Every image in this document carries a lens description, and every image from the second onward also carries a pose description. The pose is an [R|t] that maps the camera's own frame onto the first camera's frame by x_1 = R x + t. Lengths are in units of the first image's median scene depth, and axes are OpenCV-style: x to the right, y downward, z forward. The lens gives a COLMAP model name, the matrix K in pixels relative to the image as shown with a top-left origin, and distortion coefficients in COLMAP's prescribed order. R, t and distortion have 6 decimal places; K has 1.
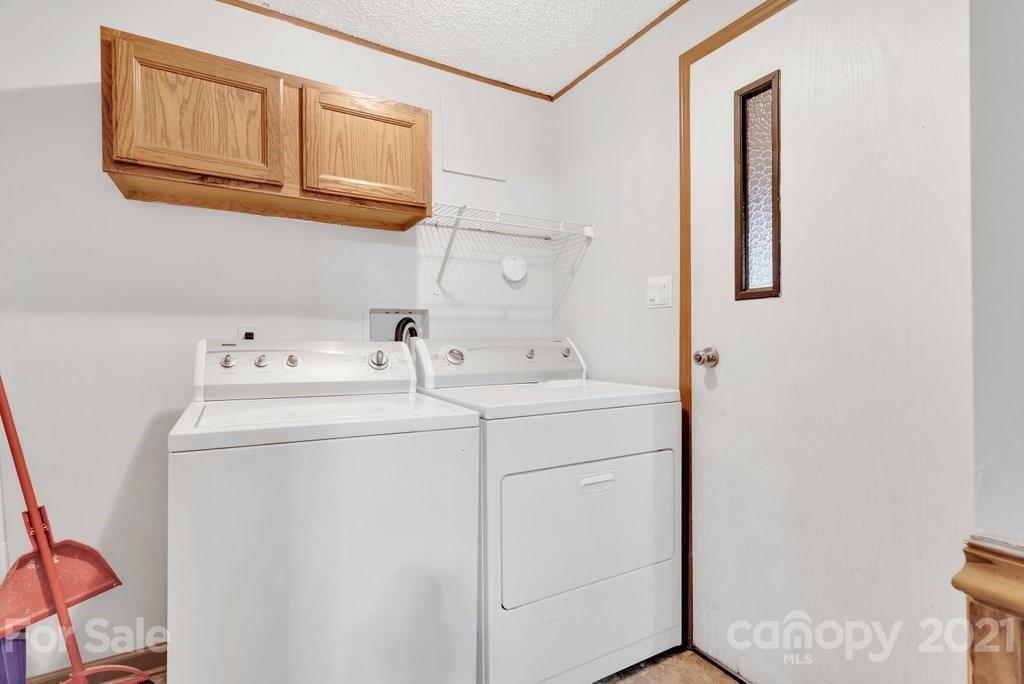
lens RADIAL K [[477.2, 0, 509.4], [0, 477.2, 342.1], [0, 0, 1]] dist [-0.000081, 0.000372]
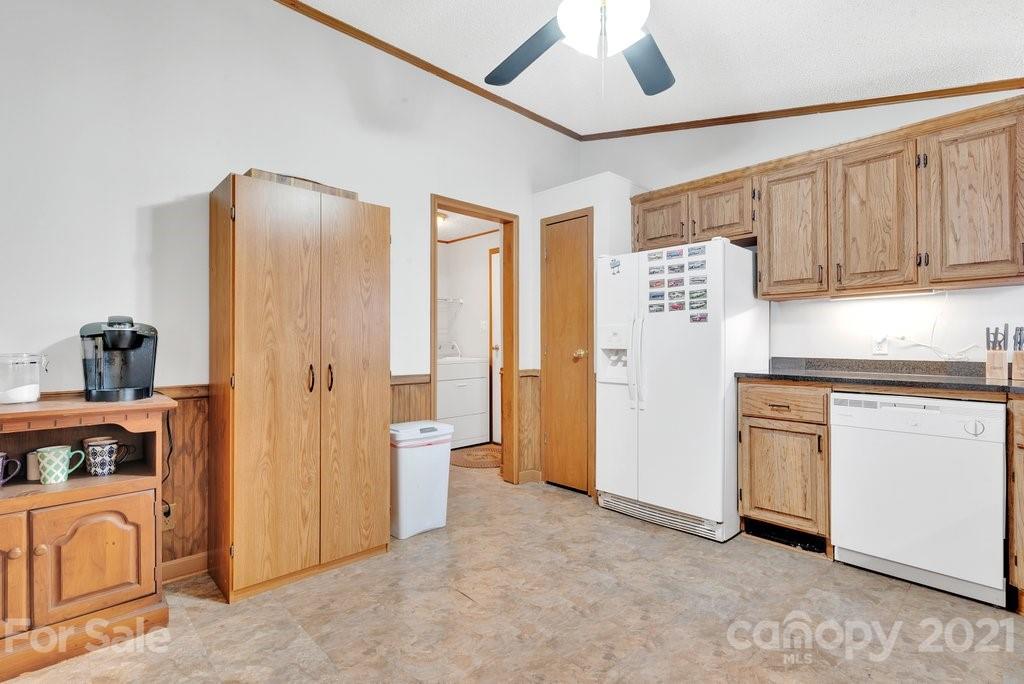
lens RADIAL K [[477.2, 0, 509.2], [0, 477.2, 344.1], [0, 0, 1]] dist [-0.000081, 0.000372]
pose [[0.974230, 0.007827, 0.225420, -0.206973], [-0.007131, 0.999967, -0.003898, 0.020360], [-0.225443, 0.002190, 0.974254, -1.989963]]
